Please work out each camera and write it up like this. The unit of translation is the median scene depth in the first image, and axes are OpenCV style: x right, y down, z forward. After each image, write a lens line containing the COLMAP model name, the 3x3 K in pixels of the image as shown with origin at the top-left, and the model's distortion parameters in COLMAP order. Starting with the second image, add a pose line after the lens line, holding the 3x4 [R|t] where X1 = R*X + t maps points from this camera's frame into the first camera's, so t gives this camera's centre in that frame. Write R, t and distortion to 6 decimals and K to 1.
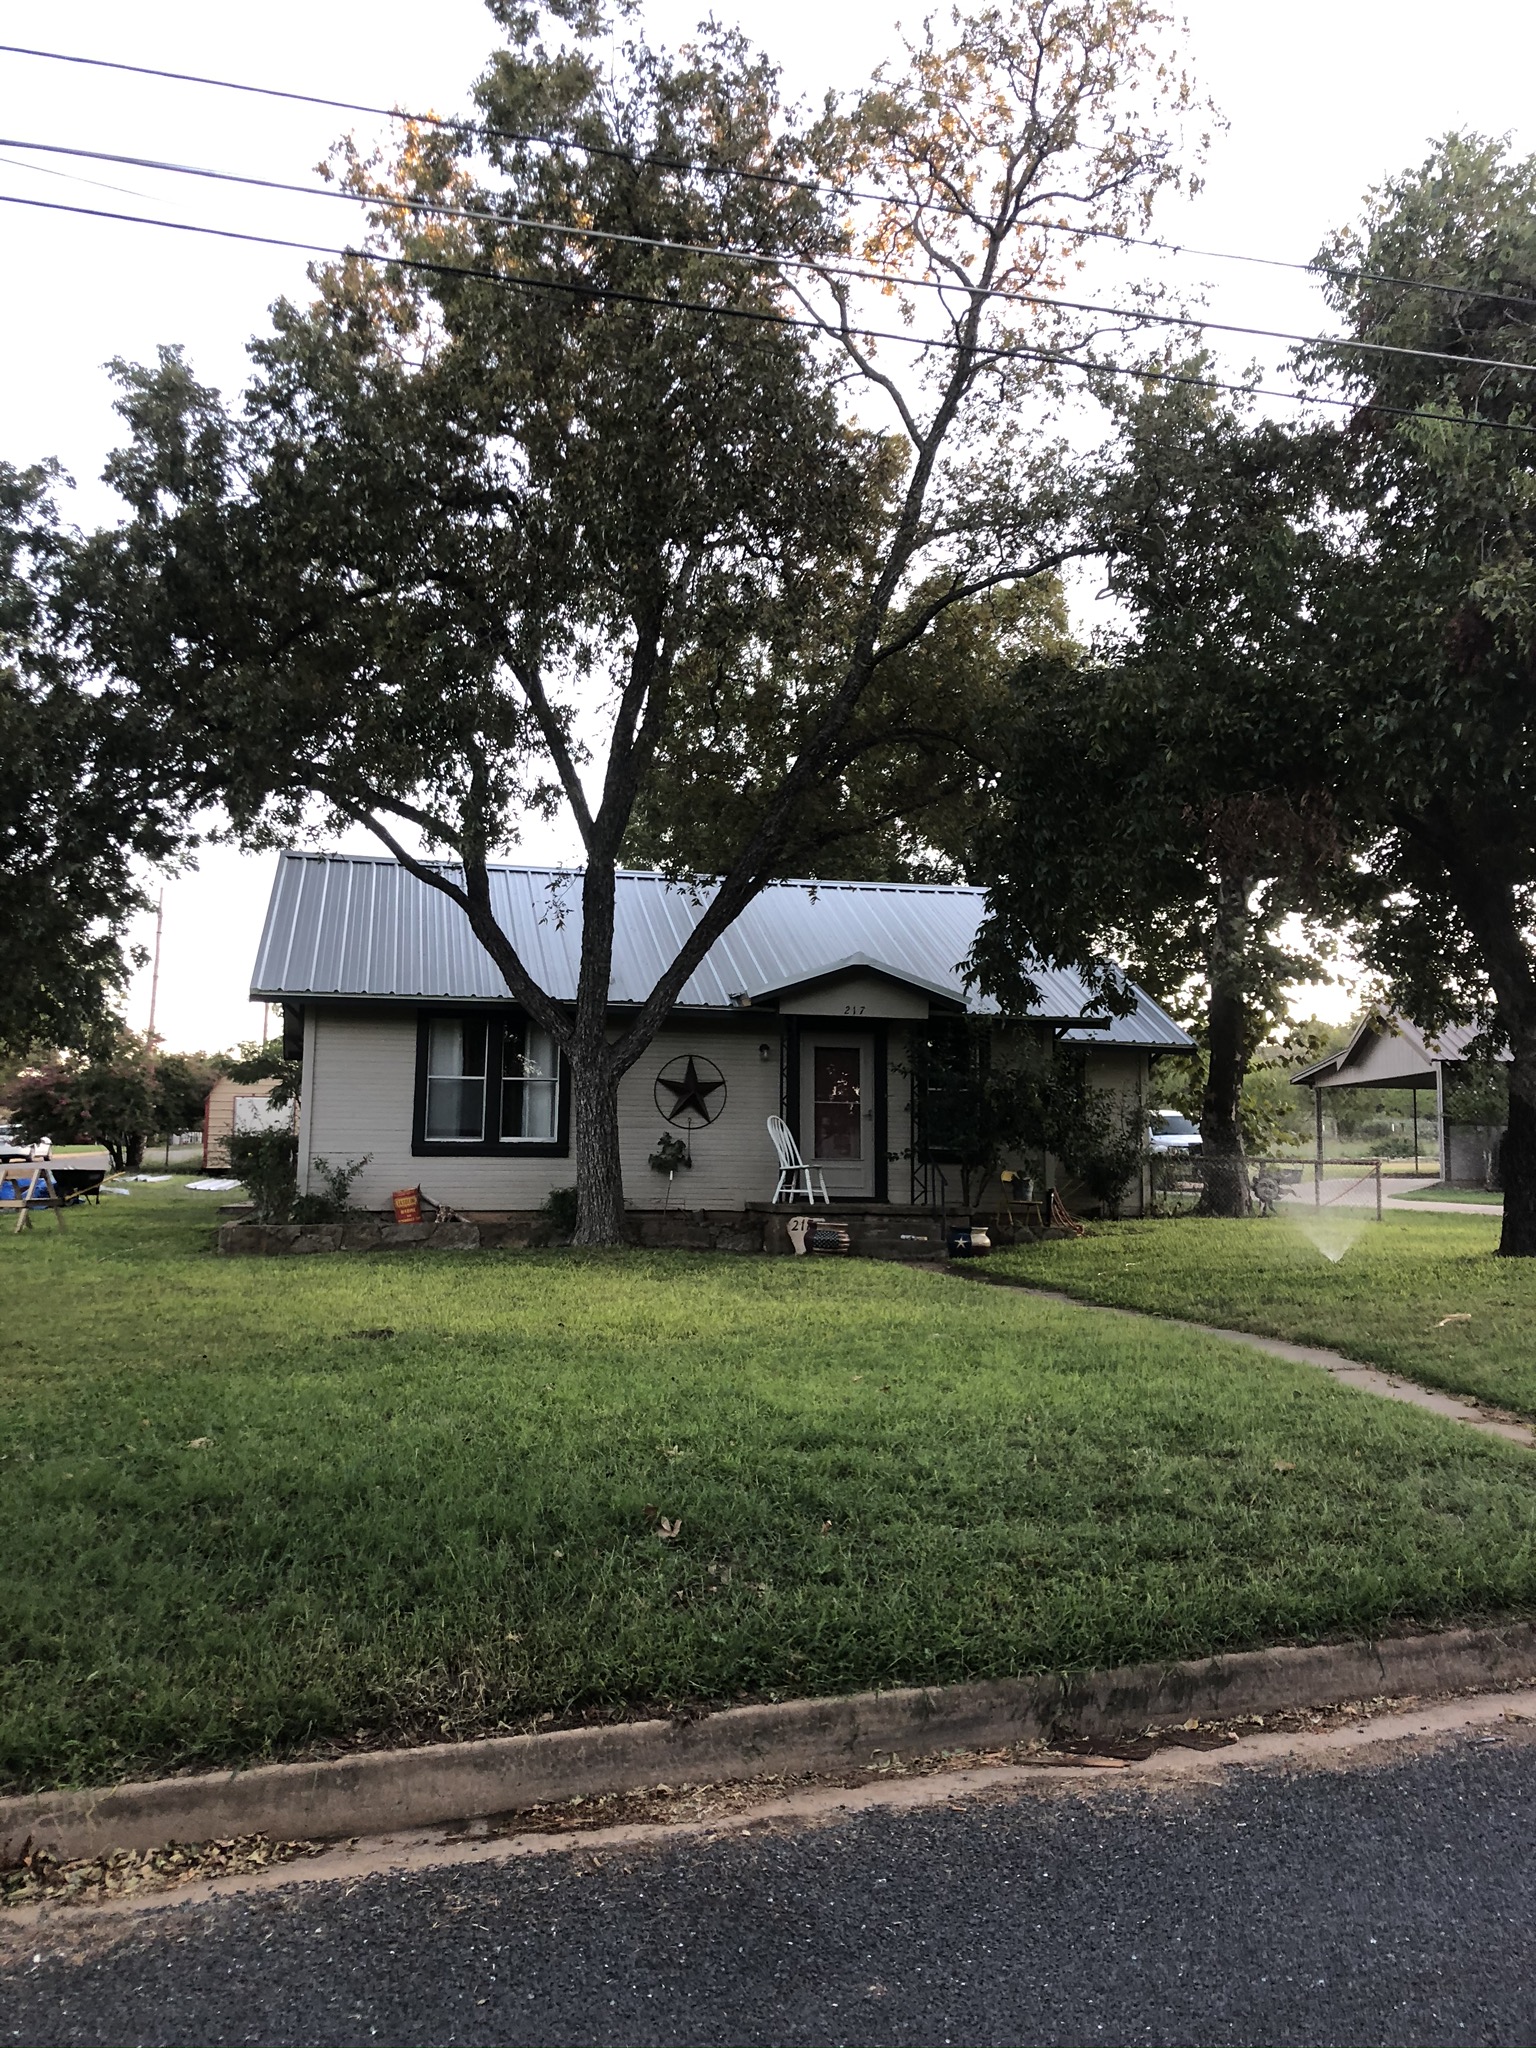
lens RADIAL K [[1659.0, 0, 775.2], [0, 1659.0, 1007.2], [0, 0, 1]] dist [0.028172, -0.037921]
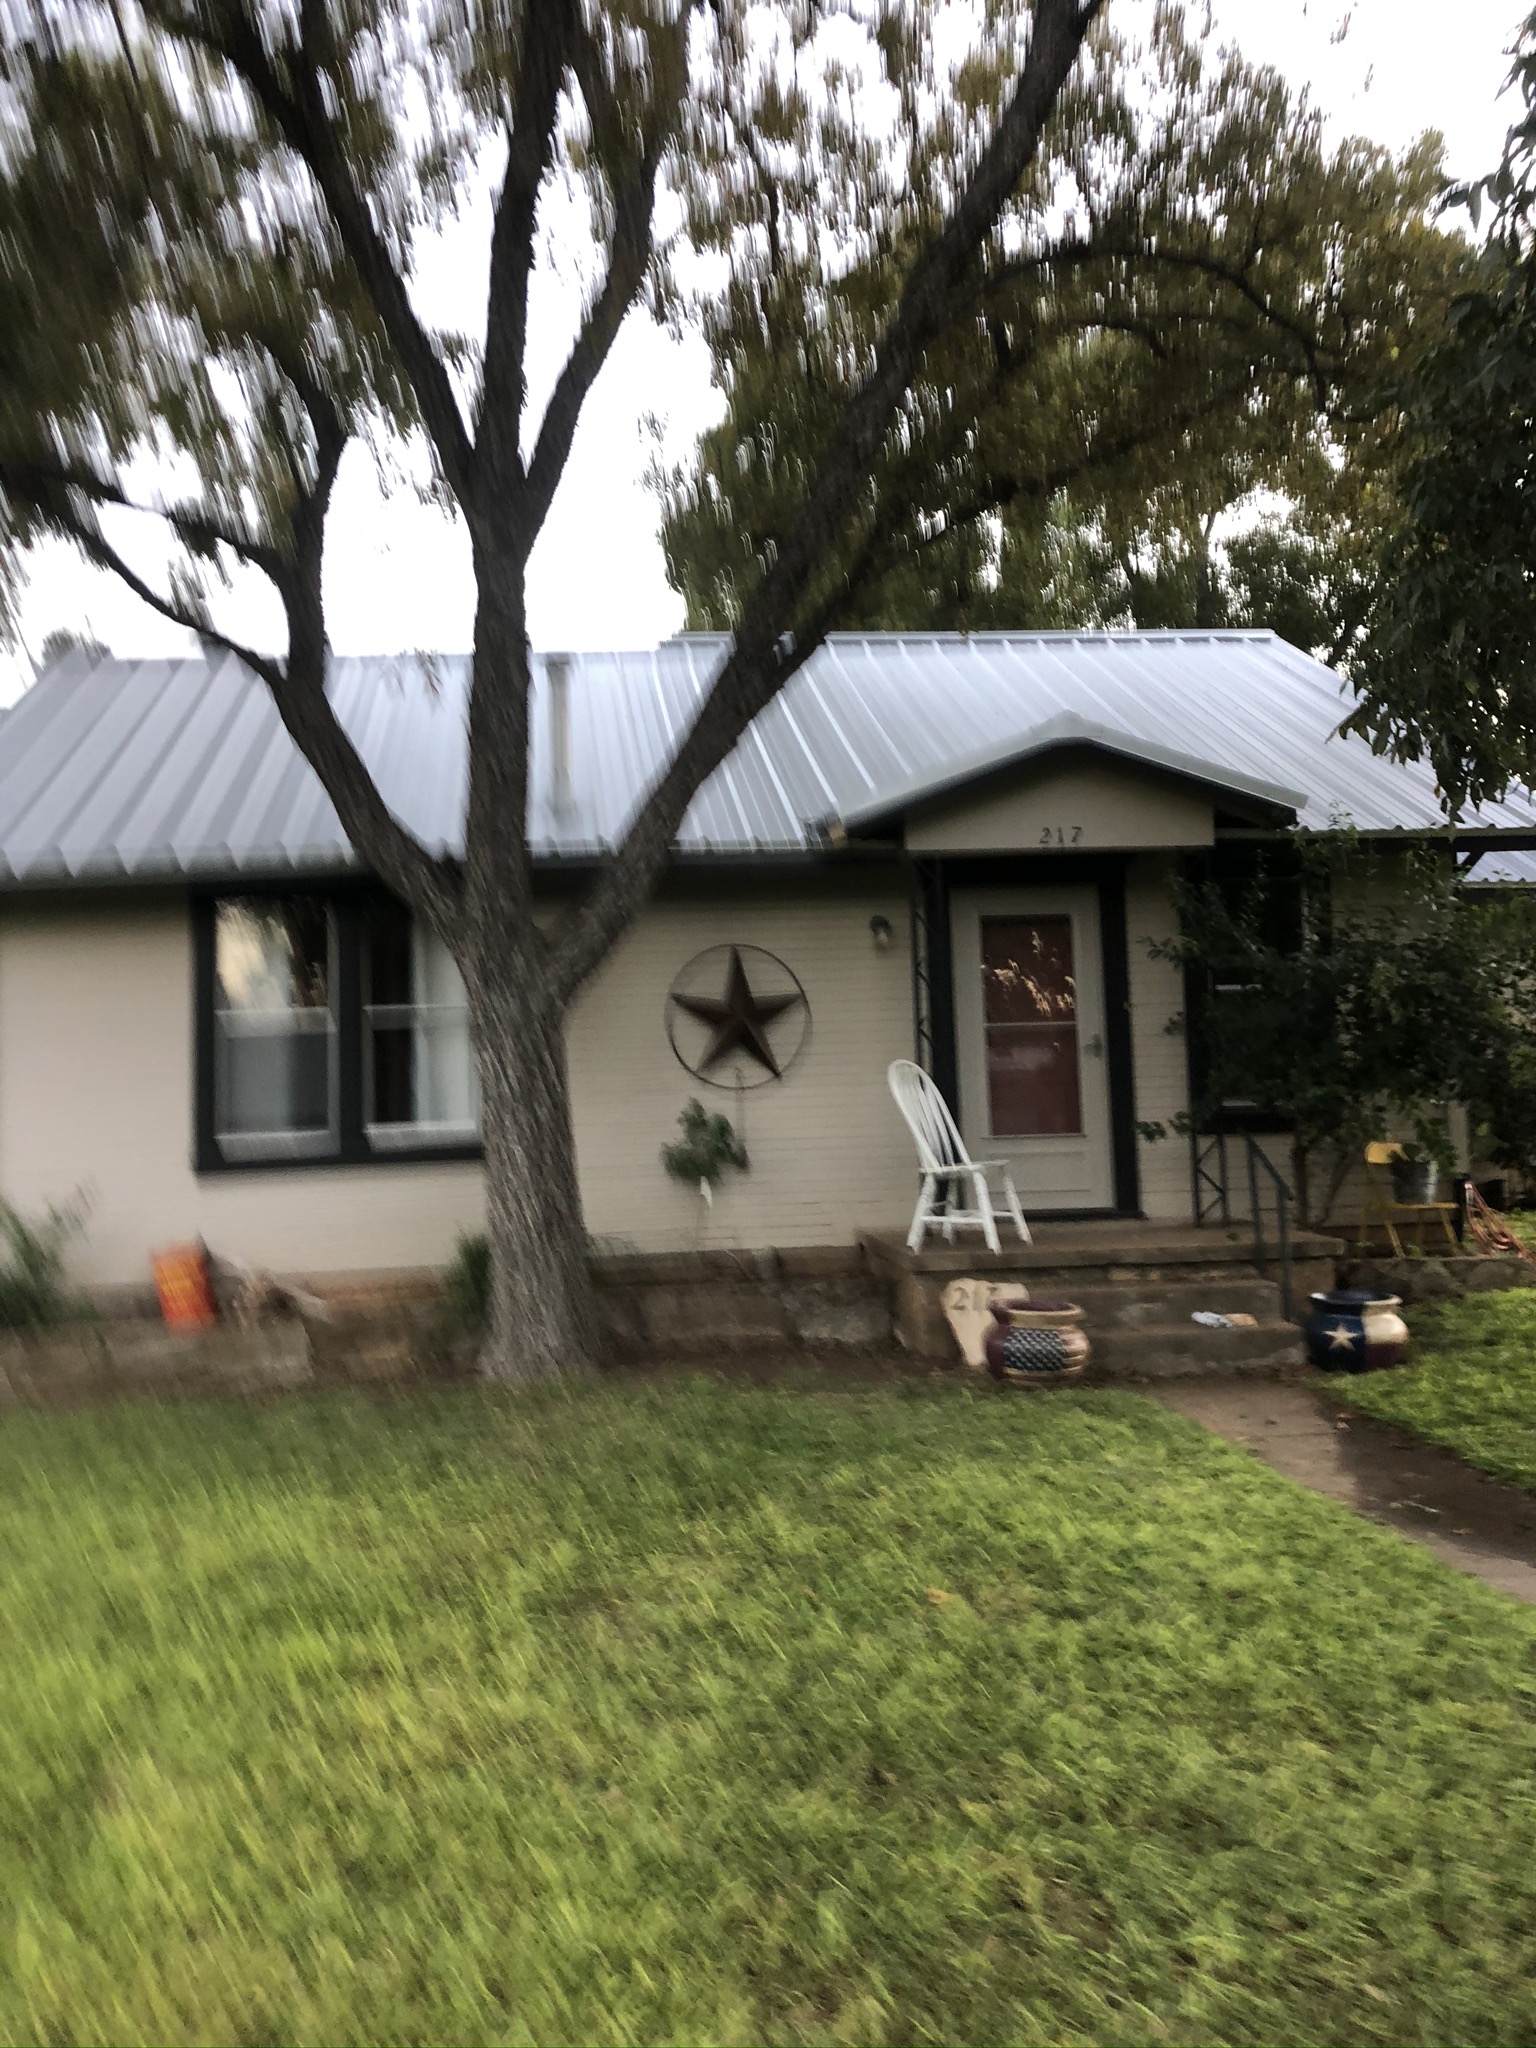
lens RADIAL K [[1659.0, 0, 759.6], [0, 1659.0, 1042.8], [0, 0, 1]] dist [0.028172, -0.037921]
pose [[0.993713, -0.050460, -0.099939, 0.005841], [0.059075, 0.994610, 0.085210, 0.015486], [0.095100, -0.090578, 0.991338, 0.507515]]
